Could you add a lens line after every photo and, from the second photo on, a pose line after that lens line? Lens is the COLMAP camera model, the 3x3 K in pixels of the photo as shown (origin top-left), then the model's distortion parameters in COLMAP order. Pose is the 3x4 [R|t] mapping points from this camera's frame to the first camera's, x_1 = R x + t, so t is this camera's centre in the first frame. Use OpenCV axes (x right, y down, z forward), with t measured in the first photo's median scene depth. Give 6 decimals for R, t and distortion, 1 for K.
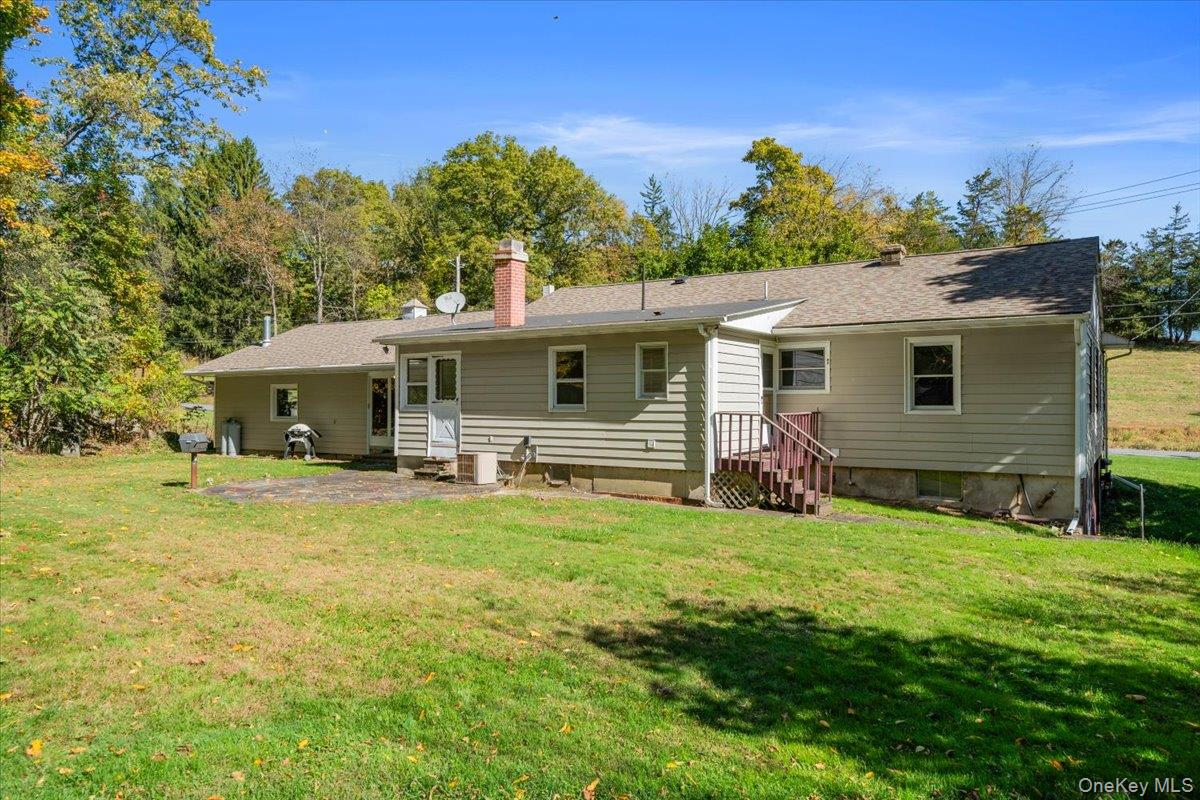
lens RADIAL K [[827.1, 0, 600.0], [0, 827.1, 400.0], [0, 0, 1]] dist [-0.000608, -0.001512]
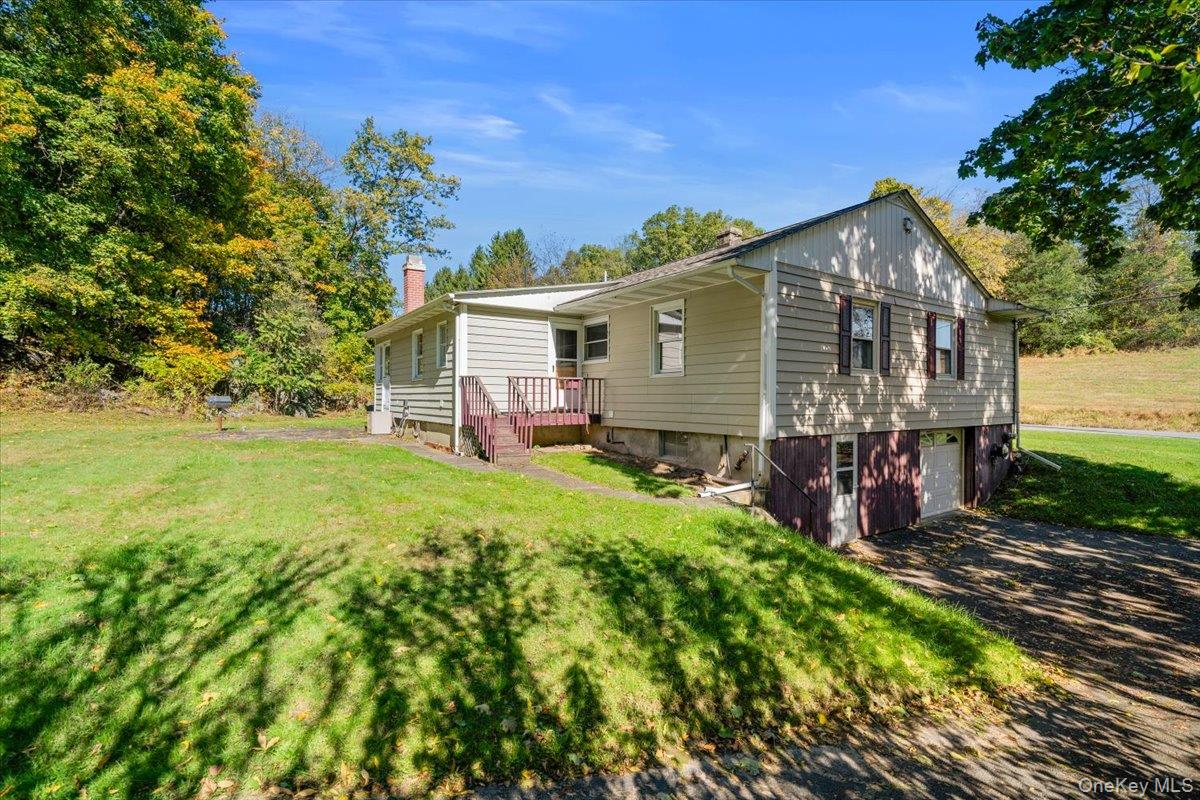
lens RADIAL K [[553.9, 0, 602.3], [0, 553.9, 387.6], [0, 0, 1]] dist [-0.001689, -0.000137]
pose [[0.919041, -0.006954, -0.394100, 0.535756], [0.000216, 0.999853, -0.017139, 0.038374], [0.394162, 0.015666, 0.918908, 0.291142]]
